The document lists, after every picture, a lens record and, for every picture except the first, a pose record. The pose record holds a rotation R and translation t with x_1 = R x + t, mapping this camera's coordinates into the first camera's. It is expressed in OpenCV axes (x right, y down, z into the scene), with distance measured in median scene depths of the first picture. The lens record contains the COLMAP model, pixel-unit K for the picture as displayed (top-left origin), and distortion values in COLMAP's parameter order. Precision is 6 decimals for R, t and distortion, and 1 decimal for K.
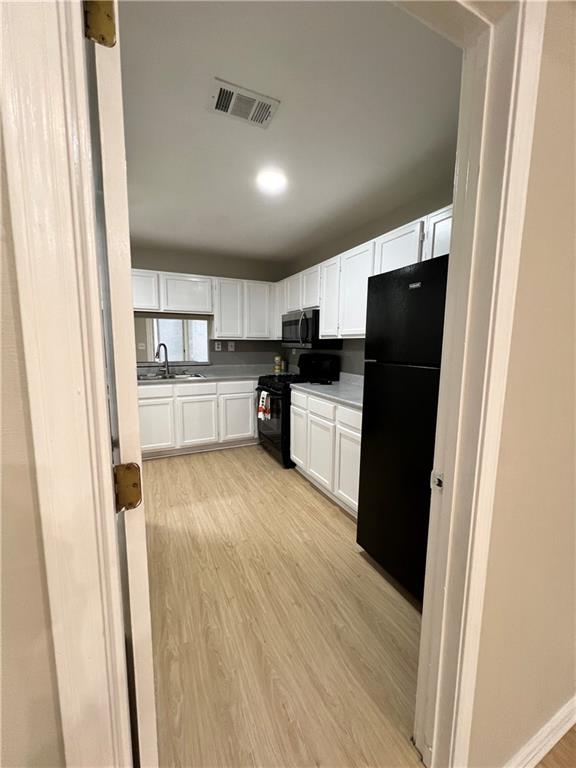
lens RADIAL K [[305.6, 0, 289.9], [0, 305.6, 387.4], [0, 0, 1]] dist [0.008398, 0.000497]
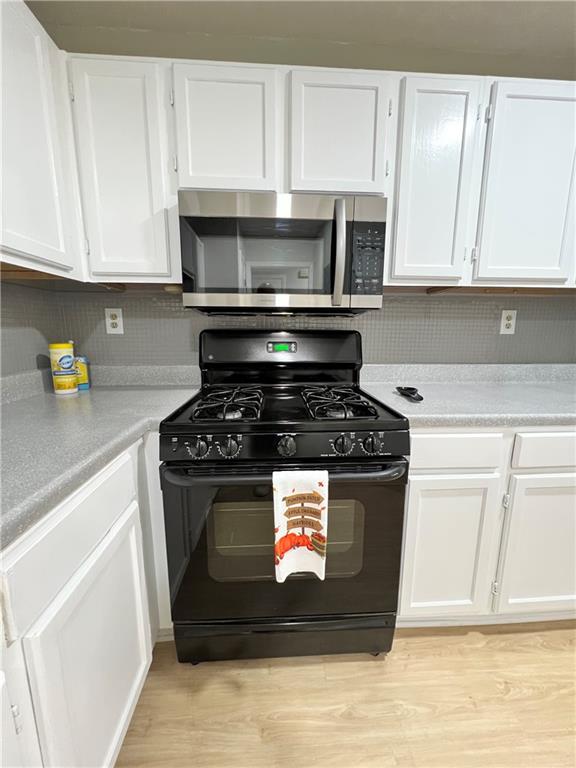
lens RADIAL K [[308.3, 0, 288.9], [0, 308.3, 376.0], [0, 0, 1]] dist [0.001359, 0.000070]
pose [[0.365258, -0.150430, 0.918672, -0.335889], [0.114339, 0.986635, 0.116098, -0.103196], [-0.923858, 0.062634, 0.377576, 0.964356]]
